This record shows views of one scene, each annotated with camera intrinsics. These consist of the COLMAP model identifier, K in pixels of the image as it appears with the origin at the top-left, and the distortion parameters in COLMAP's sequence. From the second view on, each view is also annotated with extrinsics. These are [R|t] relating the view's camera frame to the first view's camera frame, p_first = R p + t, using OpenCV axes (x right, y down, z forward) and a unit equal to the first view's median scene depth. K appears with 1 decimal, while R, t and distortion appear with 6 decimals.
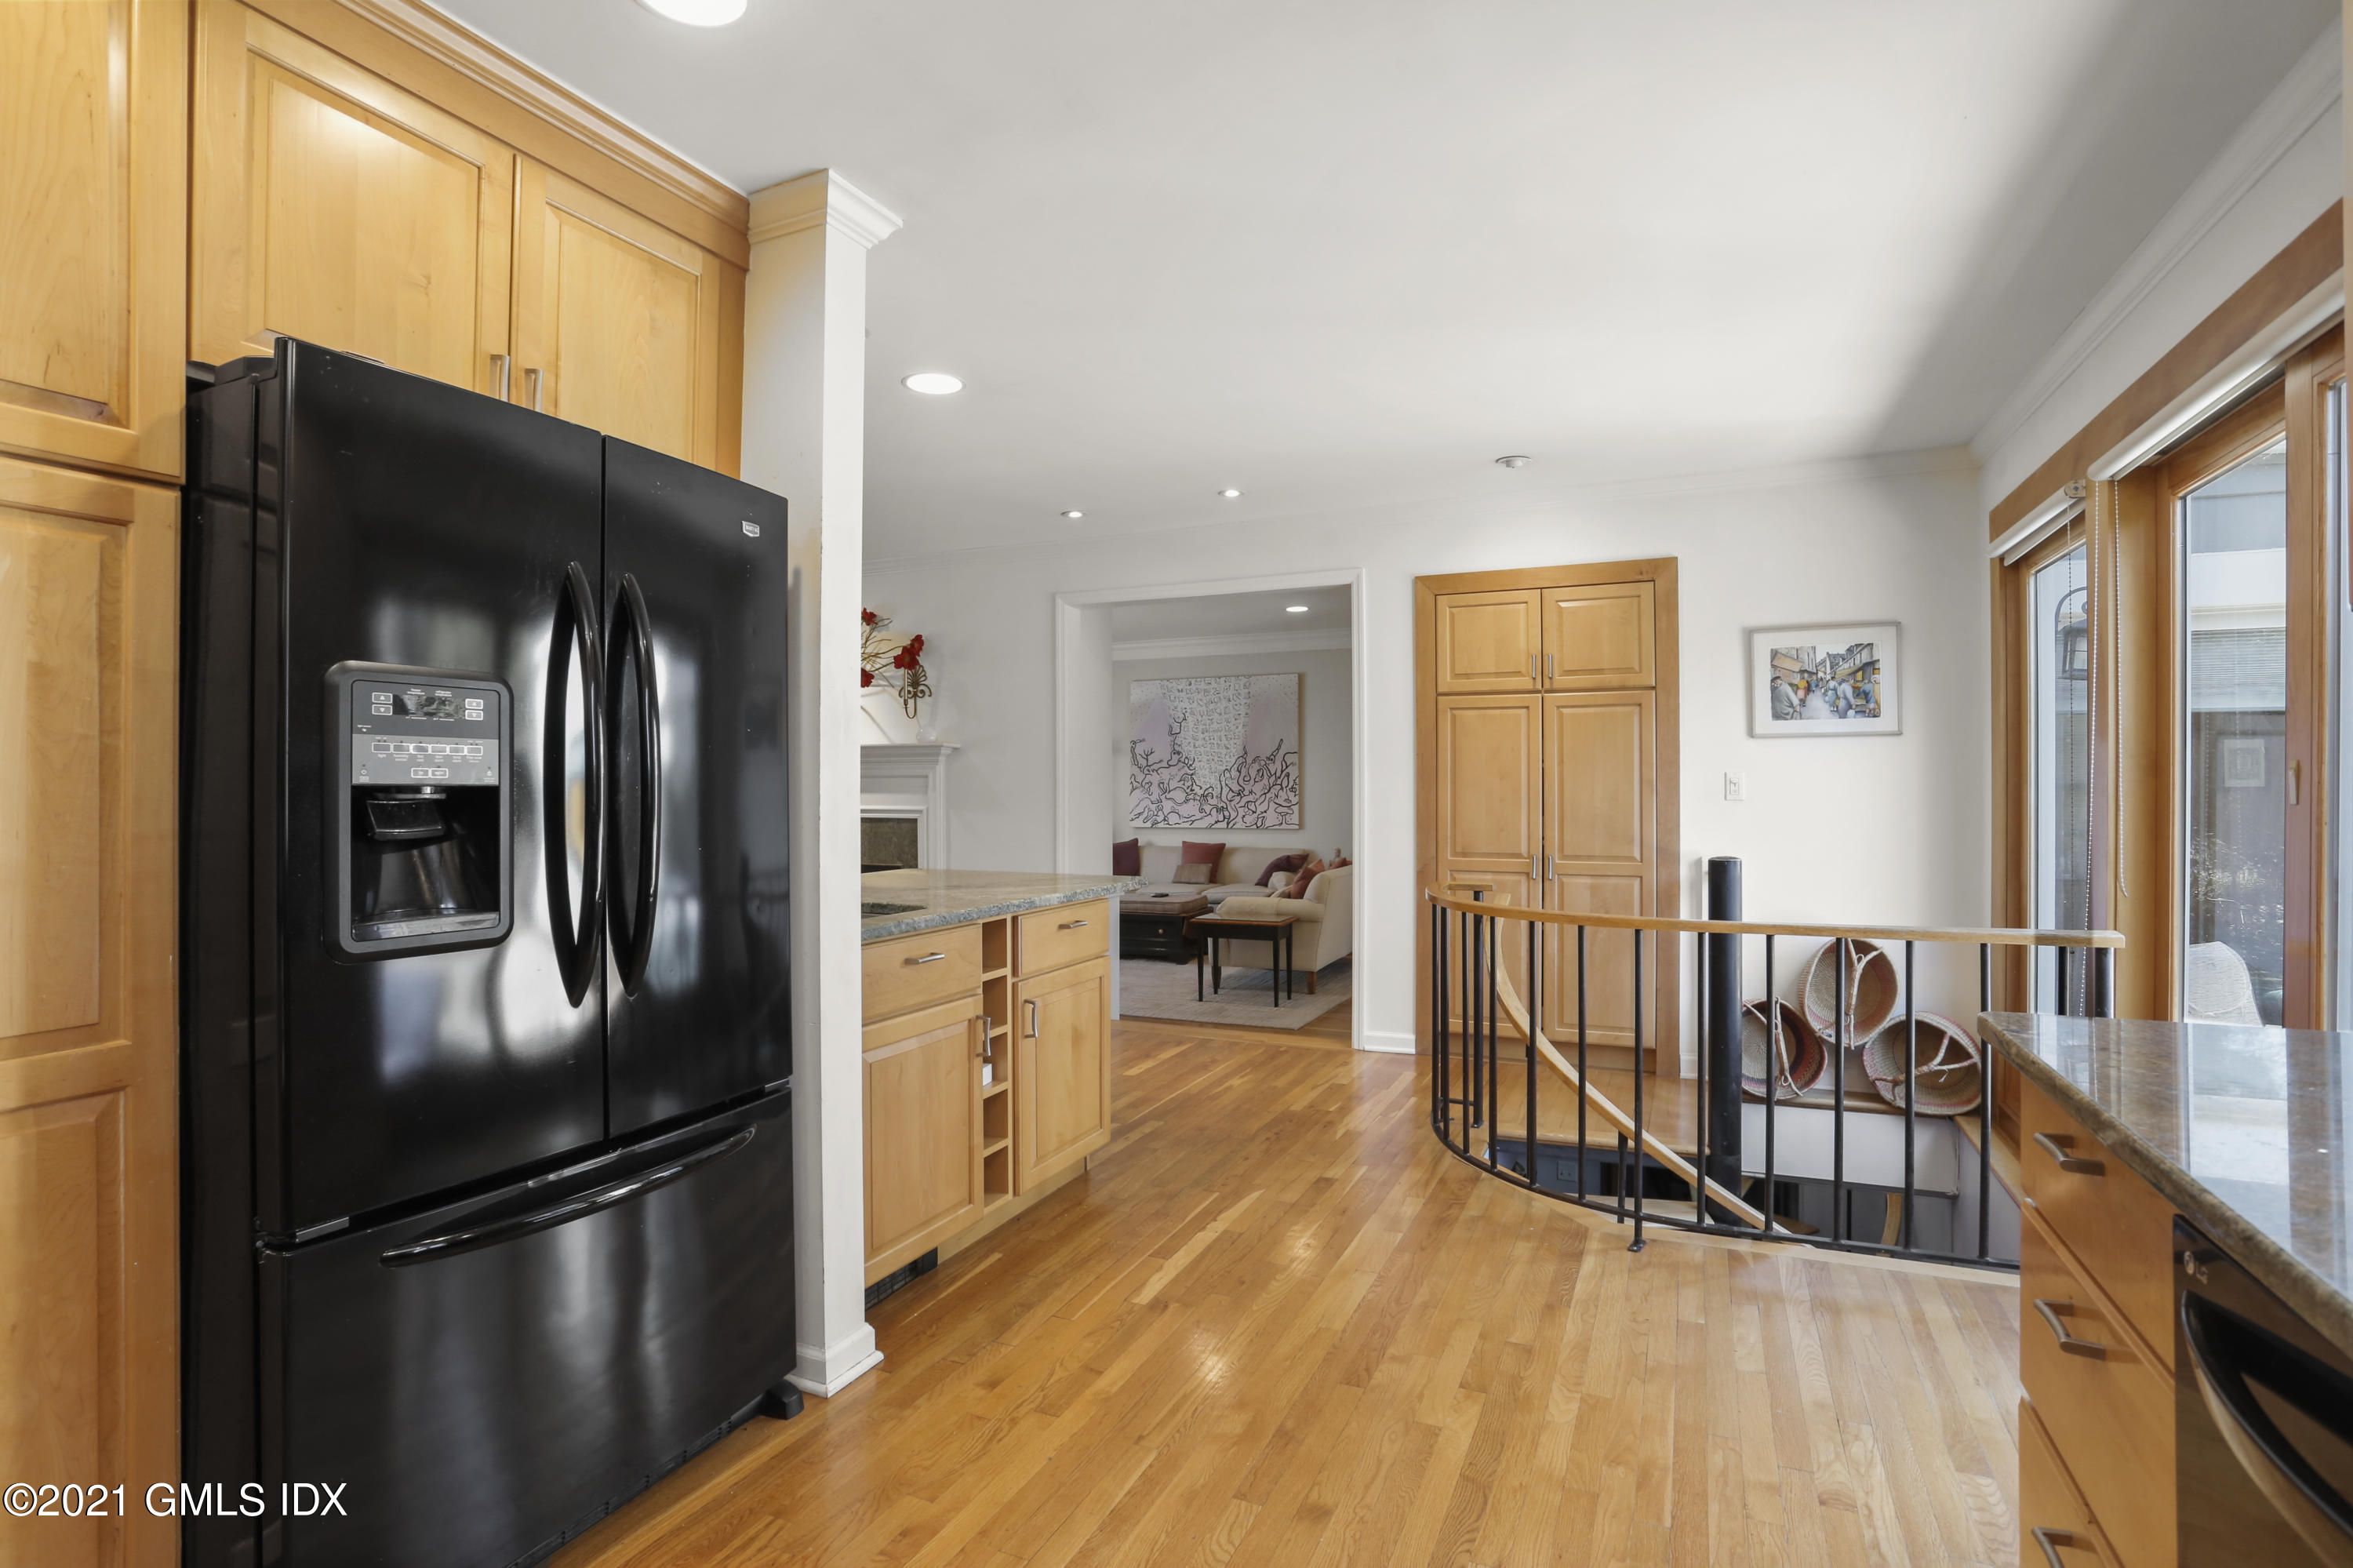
lens RADIAL K [[1129.3, 0, 1176.5], [0, 1129.3, 784.0], [0, 0, 1]] dist [-0.065403, 0.019830]
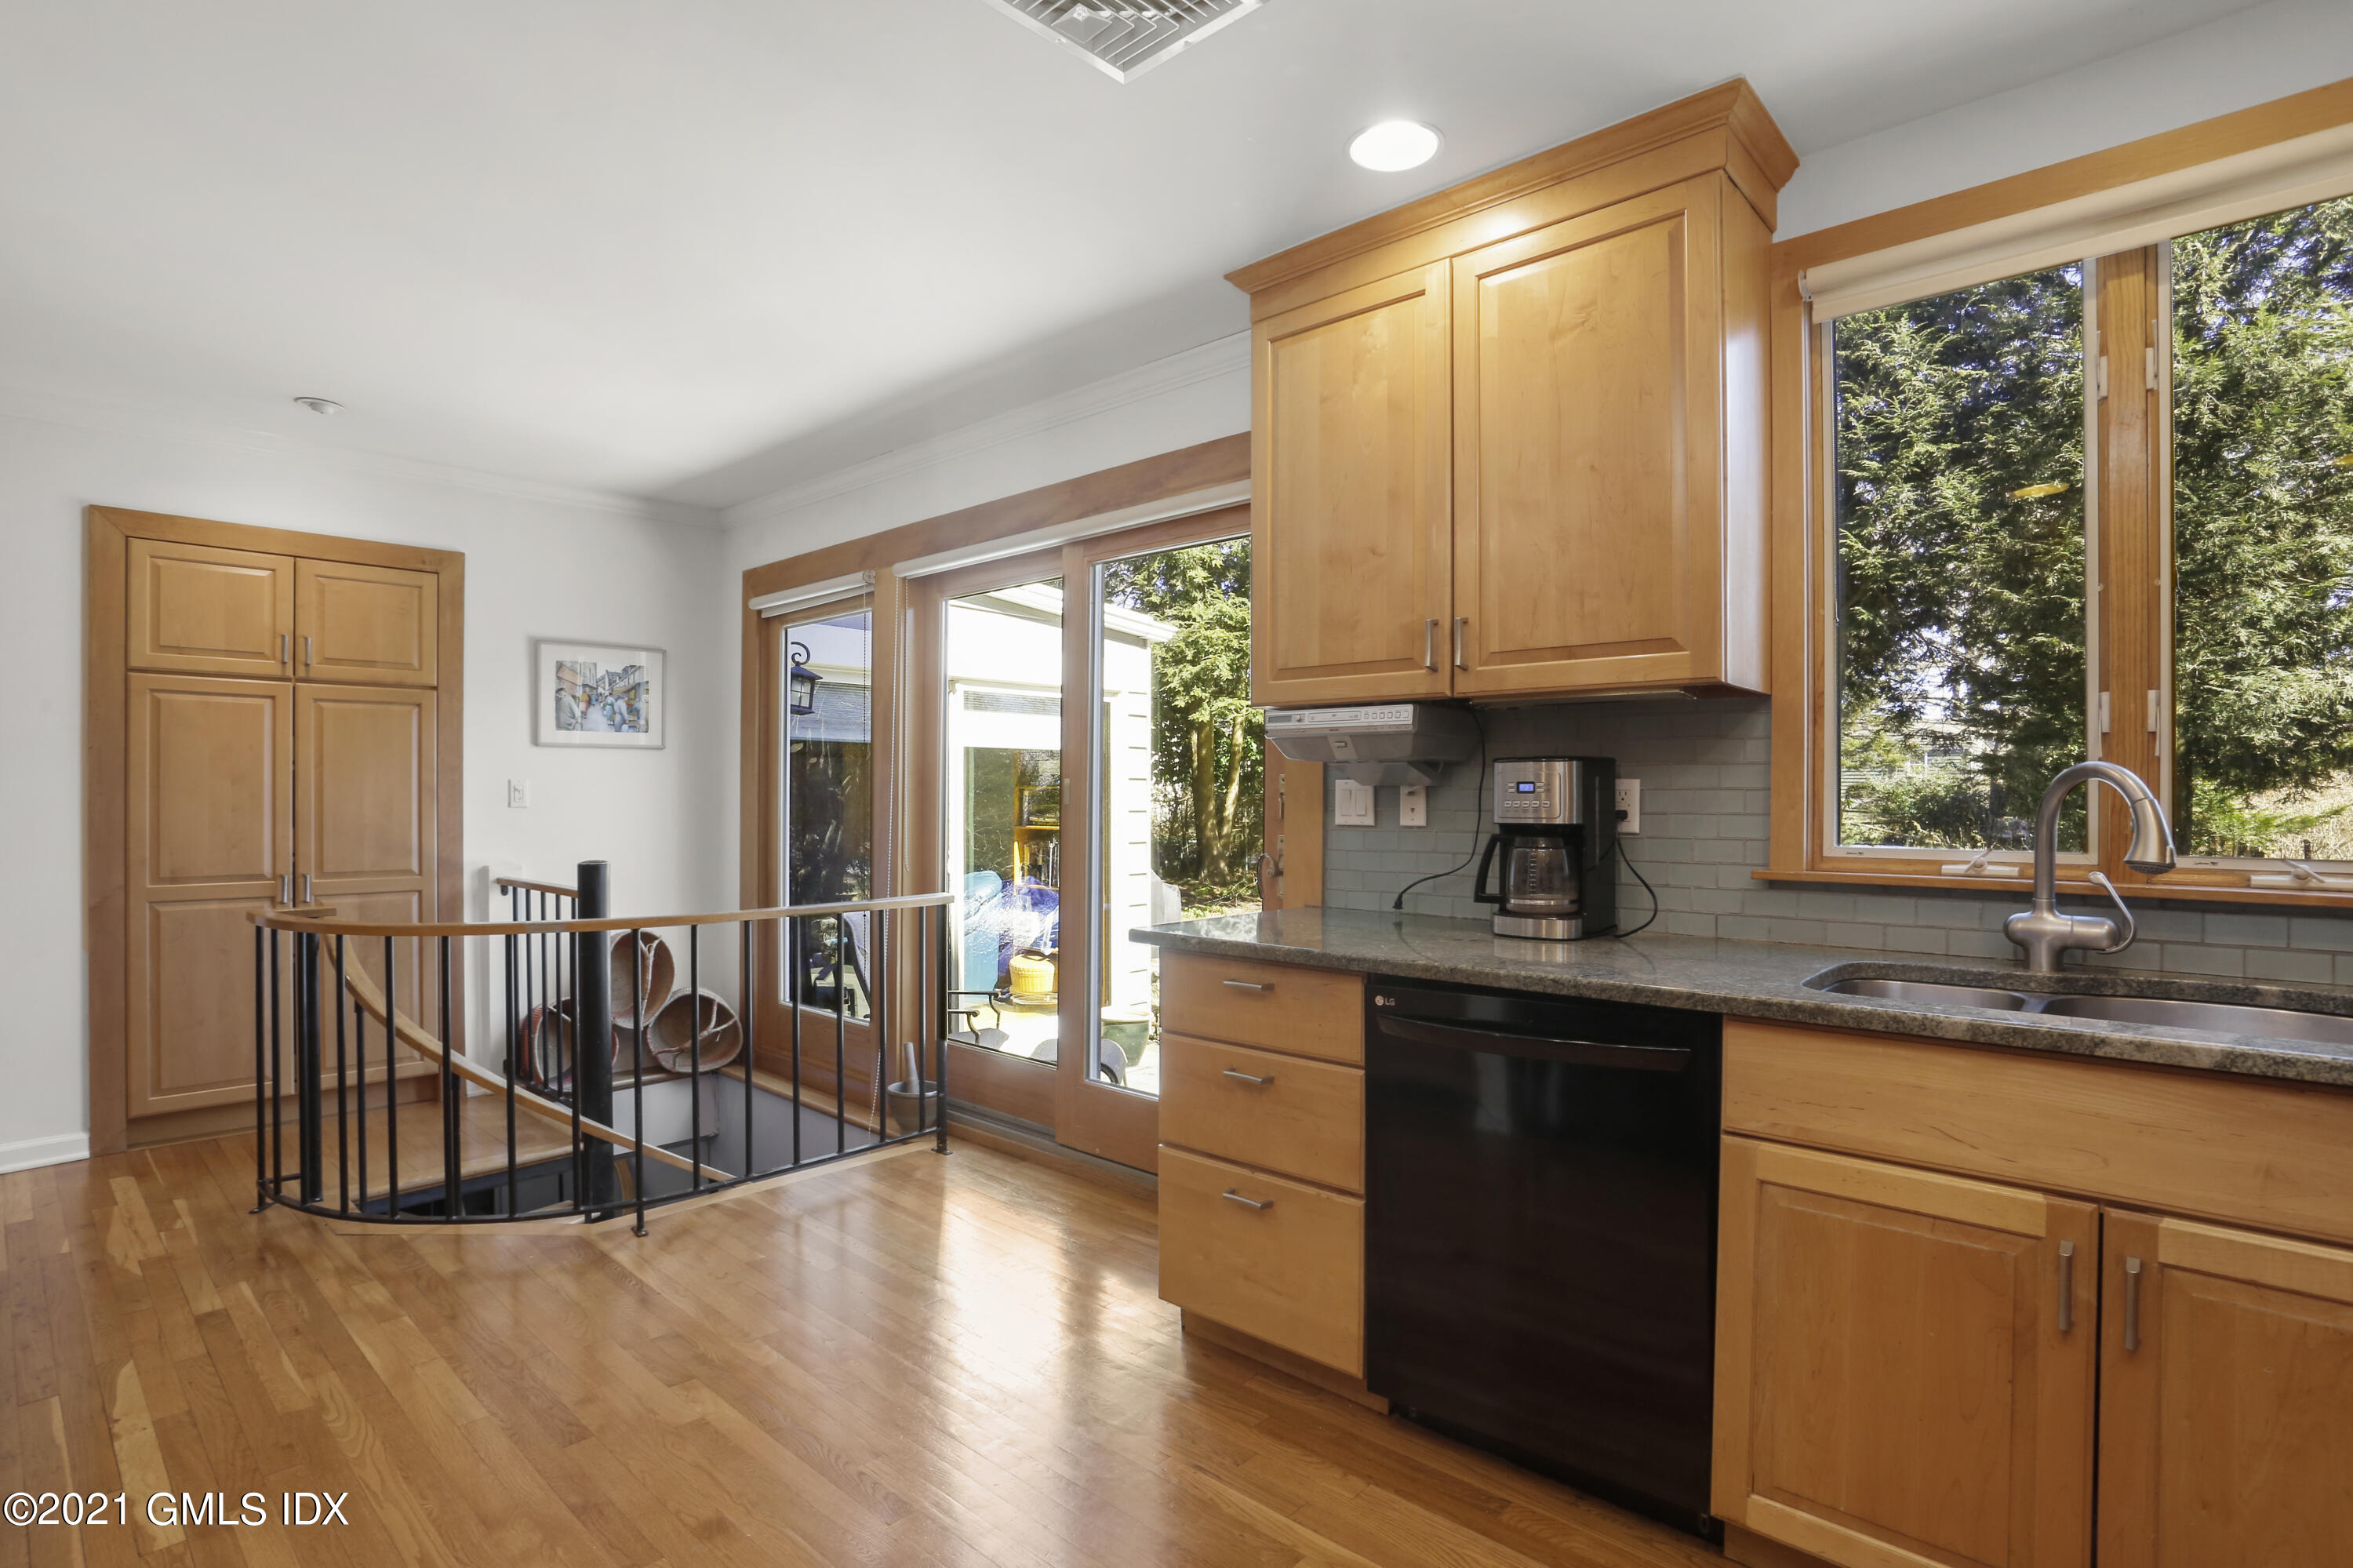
lens RADIAL K [[1152.8, 0, 1176.6], [0, 1152.8, 809.4], [0, 0, 1]] dist [-0.068082, 0.022015]
pose [[0.310780, -0.009030, 0.950439, -0.292125], [-0.006542, 0.999911, 0.011639, 0.000665], [-0.950459, -0.009835, 0.310693, 0.125042]]
